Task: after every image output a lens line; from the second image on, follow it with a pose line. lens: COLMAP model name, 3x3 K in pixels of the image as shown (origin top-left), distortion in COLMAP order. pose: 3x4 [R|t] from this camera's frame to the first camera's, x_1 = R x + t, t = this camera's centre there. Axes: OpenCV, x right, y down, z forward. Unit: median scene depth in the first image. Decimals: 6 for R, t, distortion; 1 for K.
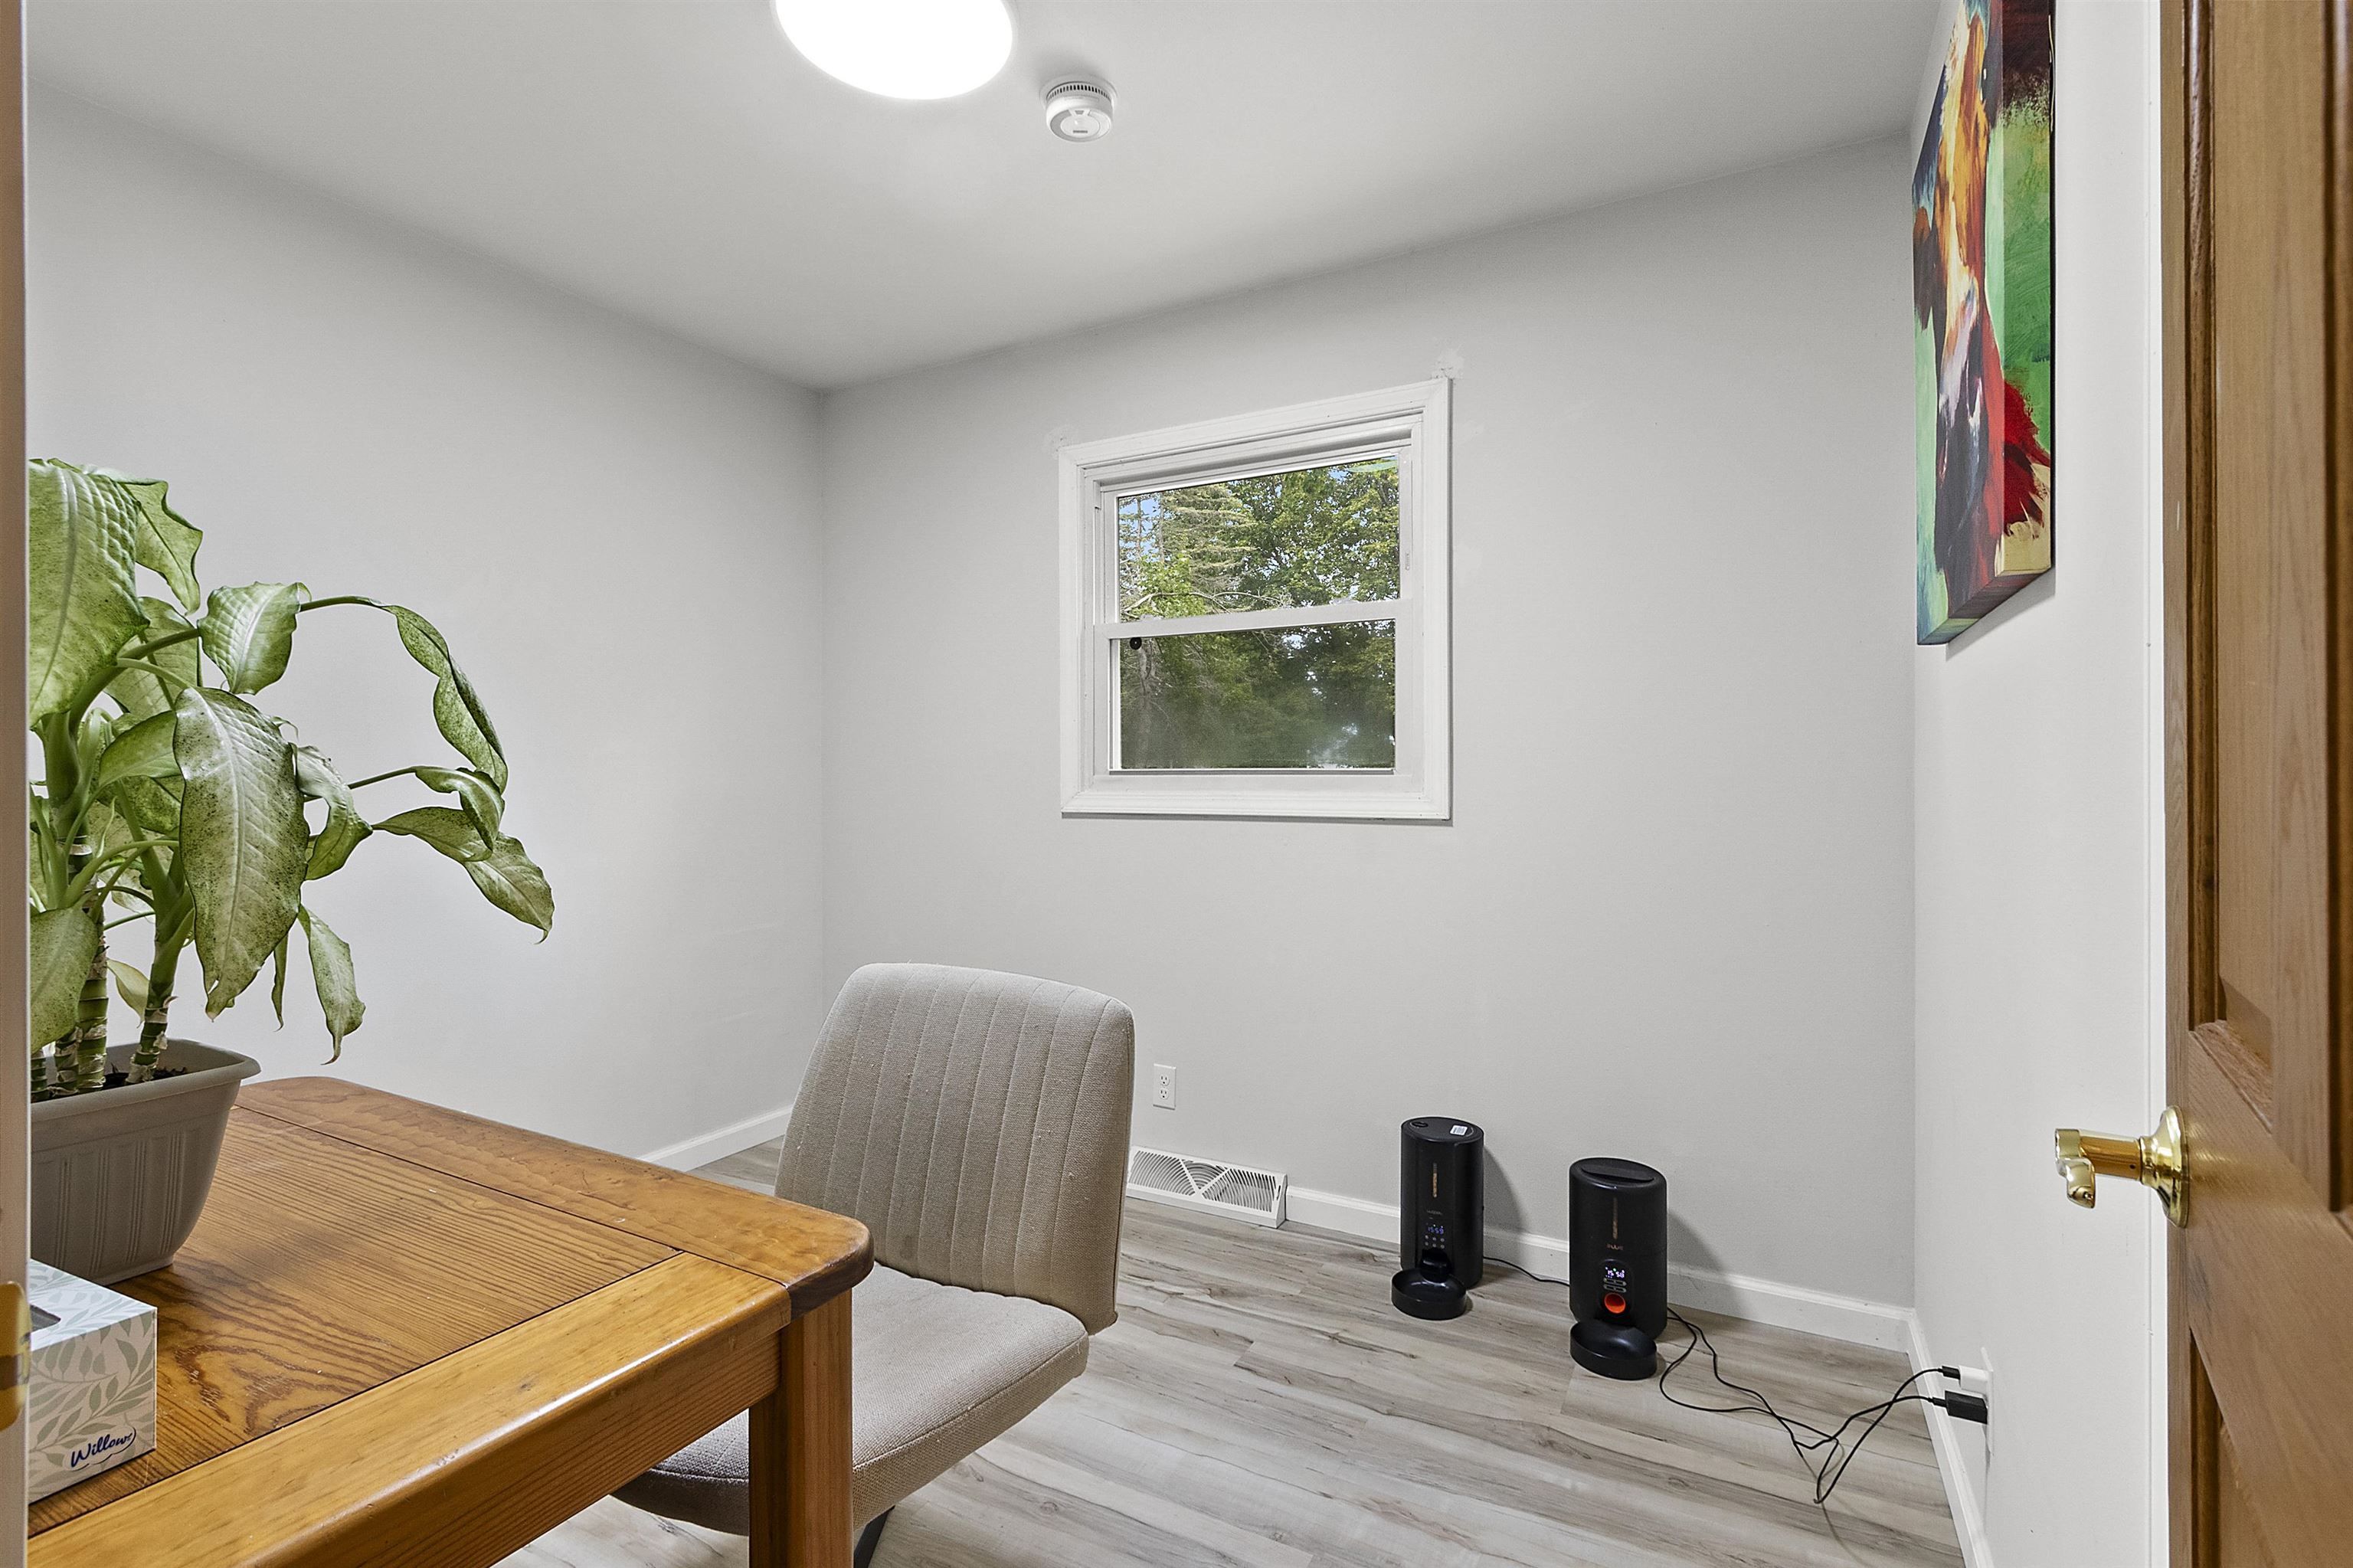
lens RADIAL K [[1092.3, 0, 1172.1], [0, 1092.3, 777.1], [0, 0, 1]] dist [0.001161, -0.000349]
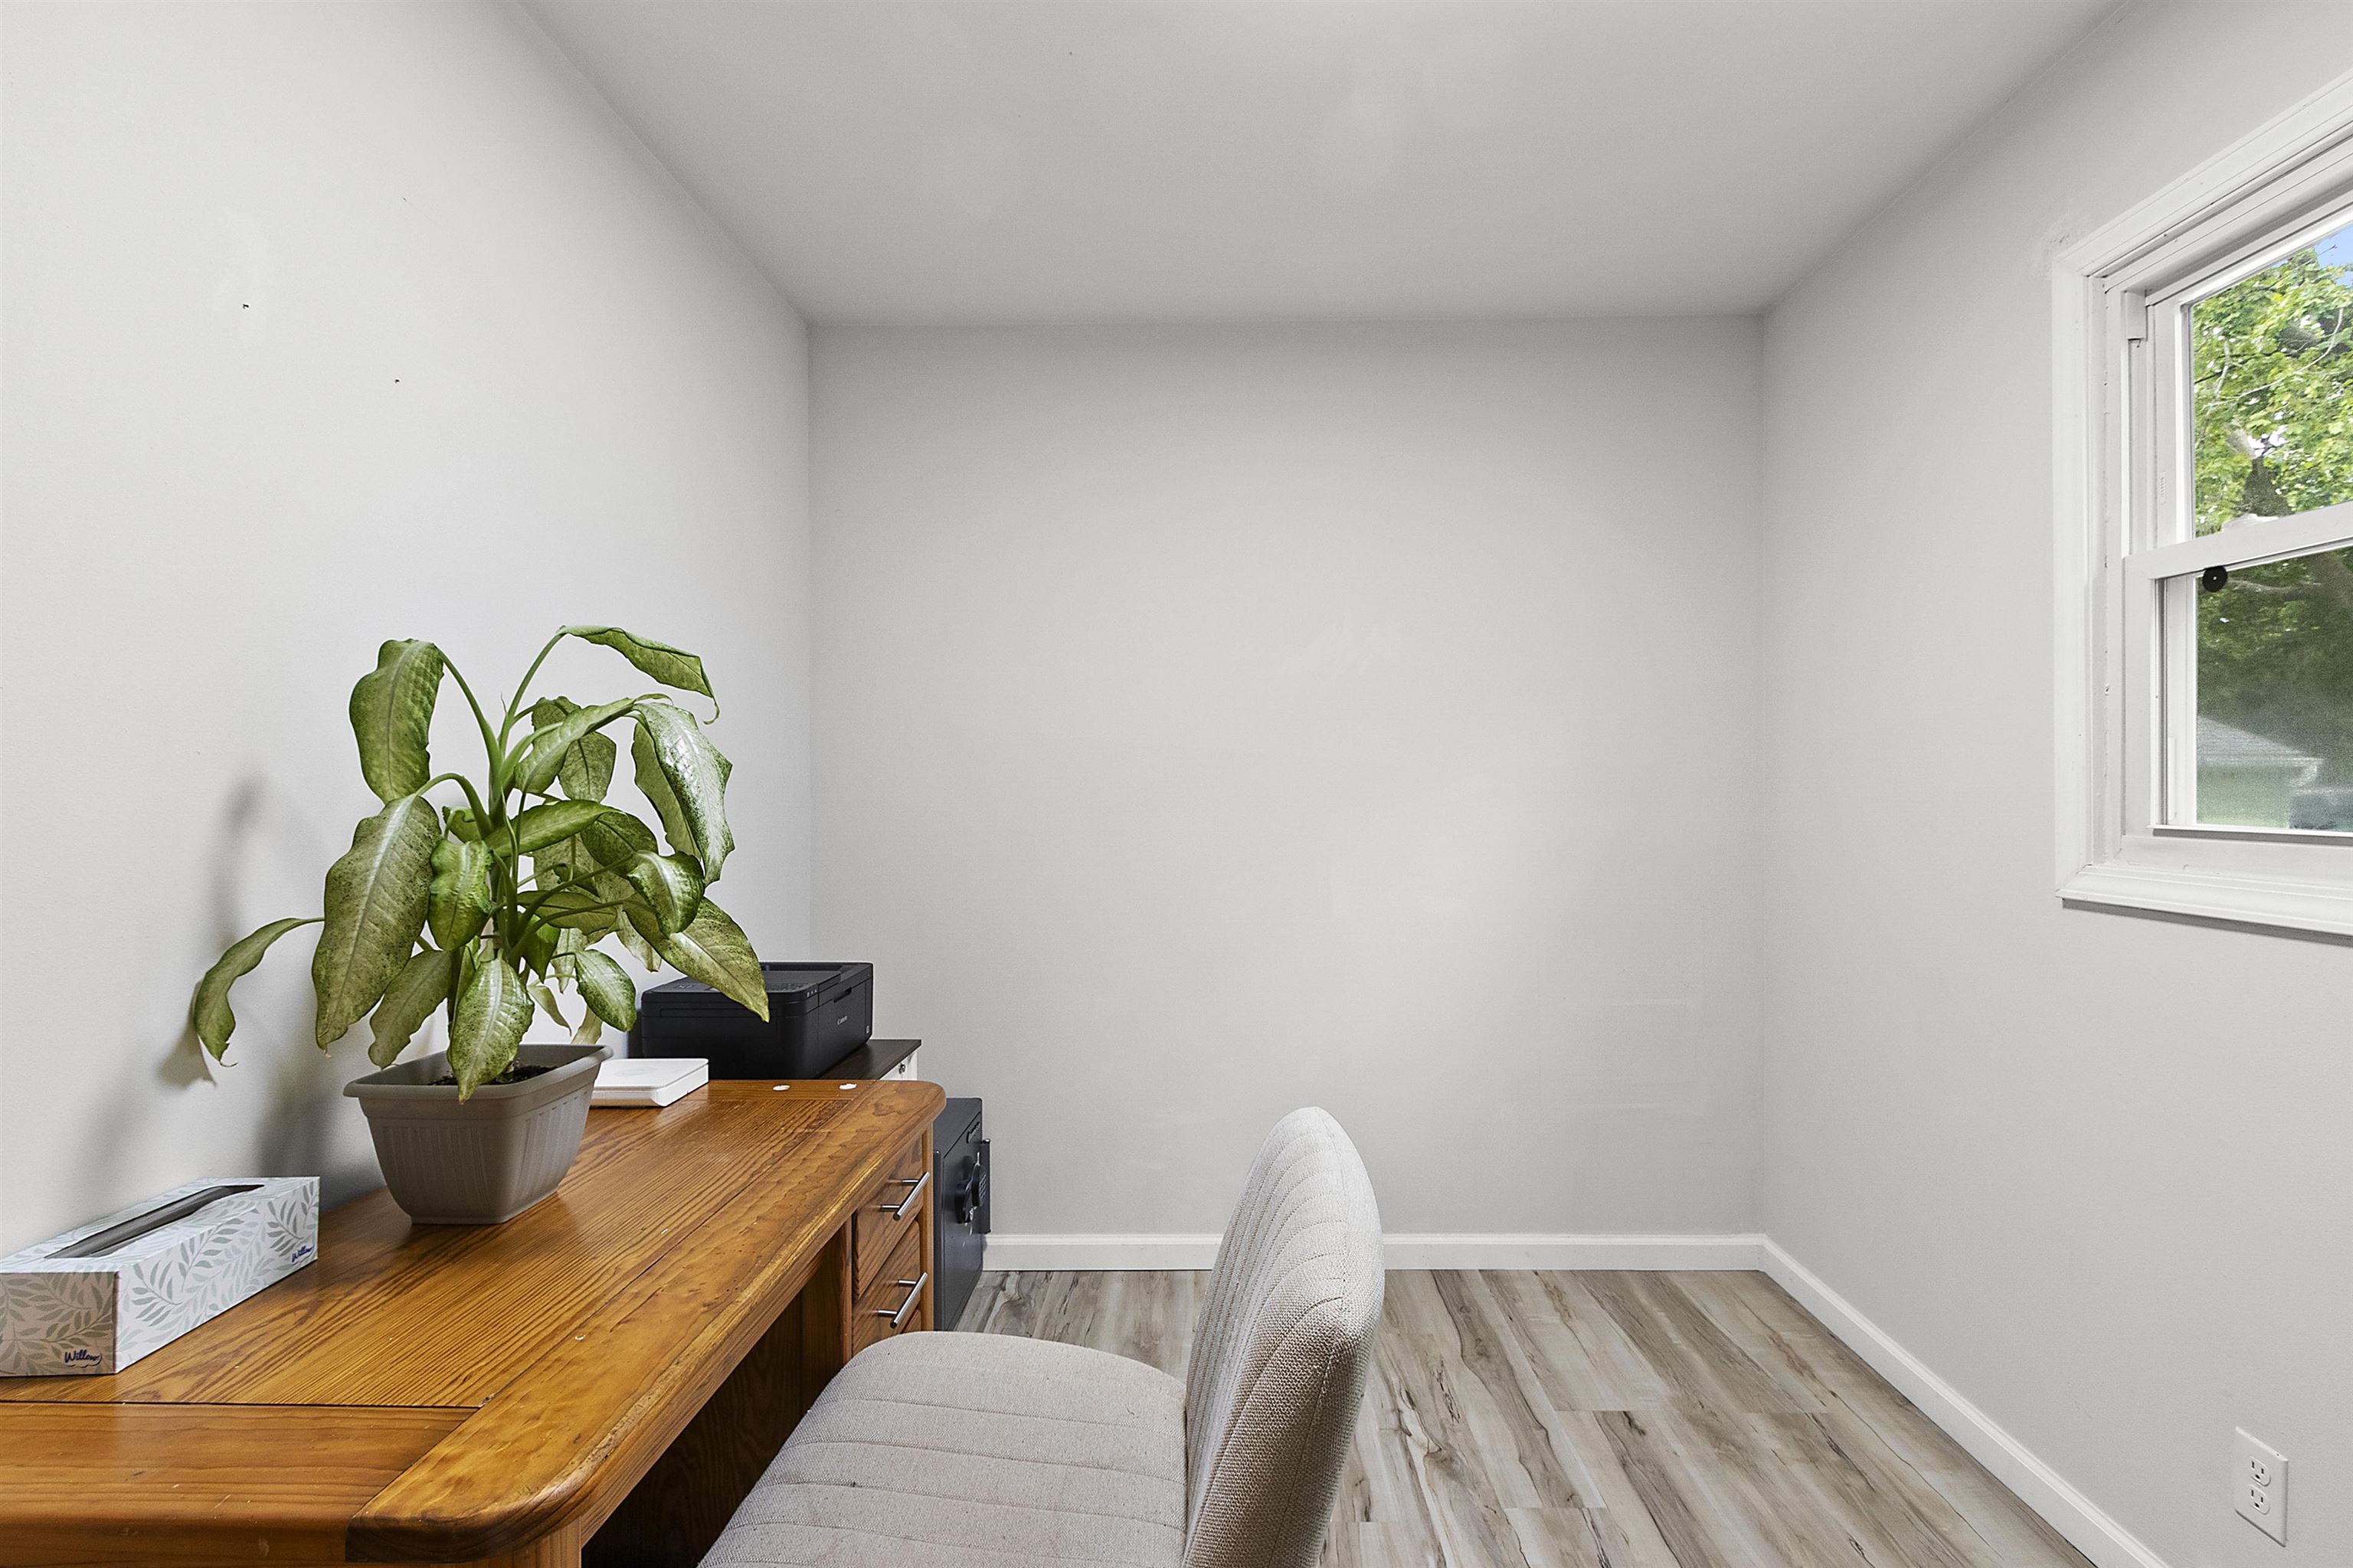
lens RADIAL K [[1092.3, 0, 1180.4], [0, 1092.3, 784.3], [0, 0, 1]] dist [0.001161, -0.000349]
pose [[0.461469, -0.000392, -0.887156, 0.551265], [-0.000125, 1.000000, -0.000507, -0.075384], [0.887156, 0.000344, 0.461469, 0.951813]]
